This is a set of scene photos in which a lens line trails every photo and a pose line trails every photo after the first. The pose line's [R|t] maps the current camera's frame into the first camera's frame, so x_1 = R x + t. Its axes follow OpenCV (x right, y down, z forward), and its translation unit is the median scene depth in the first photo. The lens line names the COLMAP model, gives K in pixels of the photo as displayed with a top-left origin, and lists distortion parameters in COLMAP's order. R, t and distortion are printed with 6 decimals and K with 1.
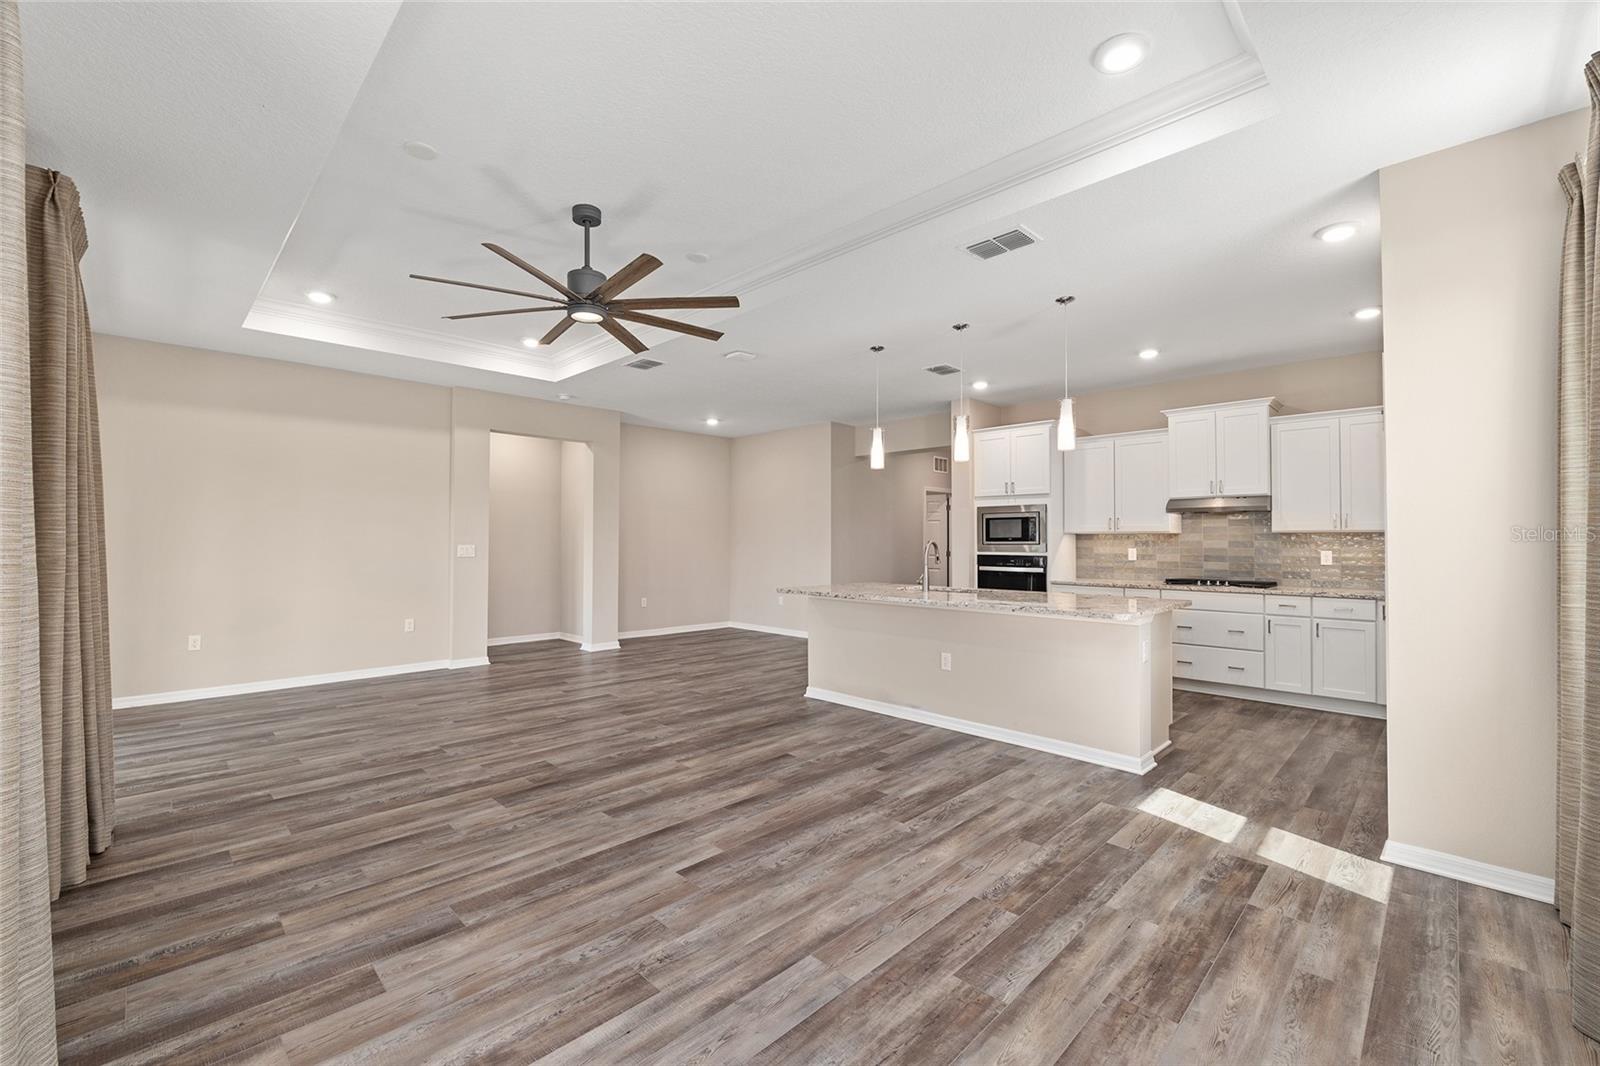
lens RADIAL K [[662.2, 0, 796.0], [0, 662.2, 529.9], [0, 0, 1]] dist [-0.010893, 0.000222]
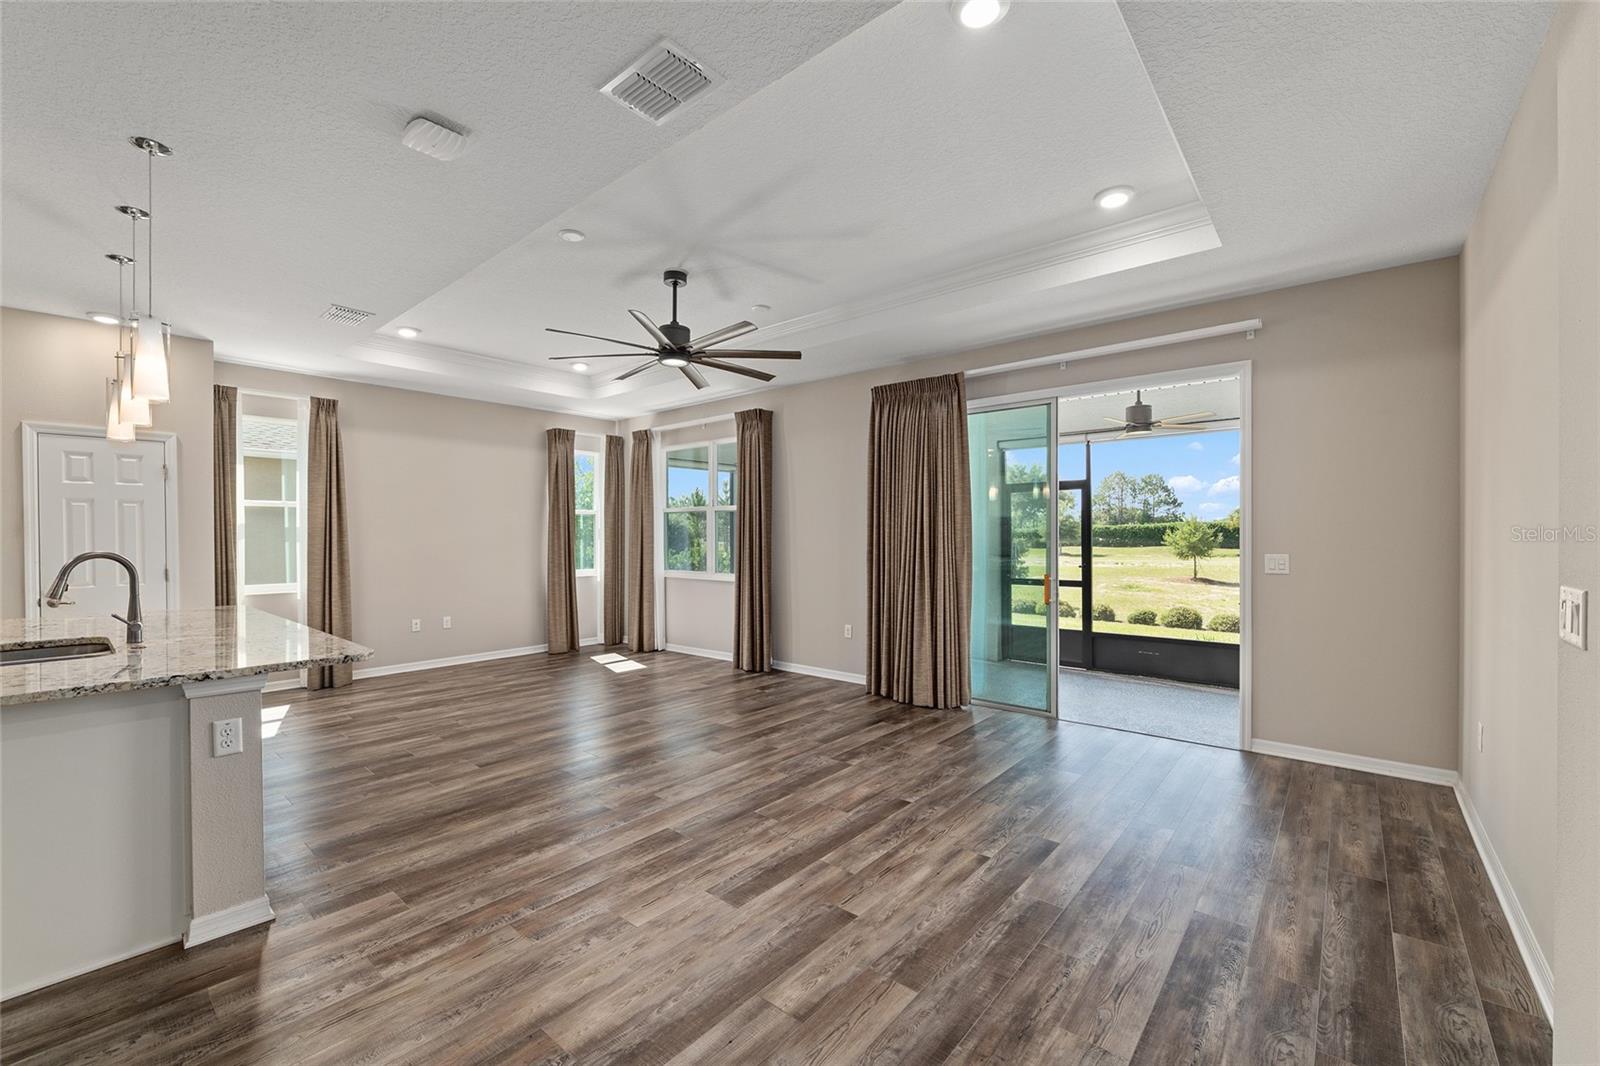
lens RADIAL K [[654.3, 0, 794.7], [0, 654.3, 538.4], [0, 0, 1]] dist [-0.011803, 0.000144]
pose [[-0.997287, 0.001305, -0.073594, -0.453009], [0.002317, 0.999904, -0.013675, 0.018957], [0.073569, -0.013808, -0.997195, 2.236137]]
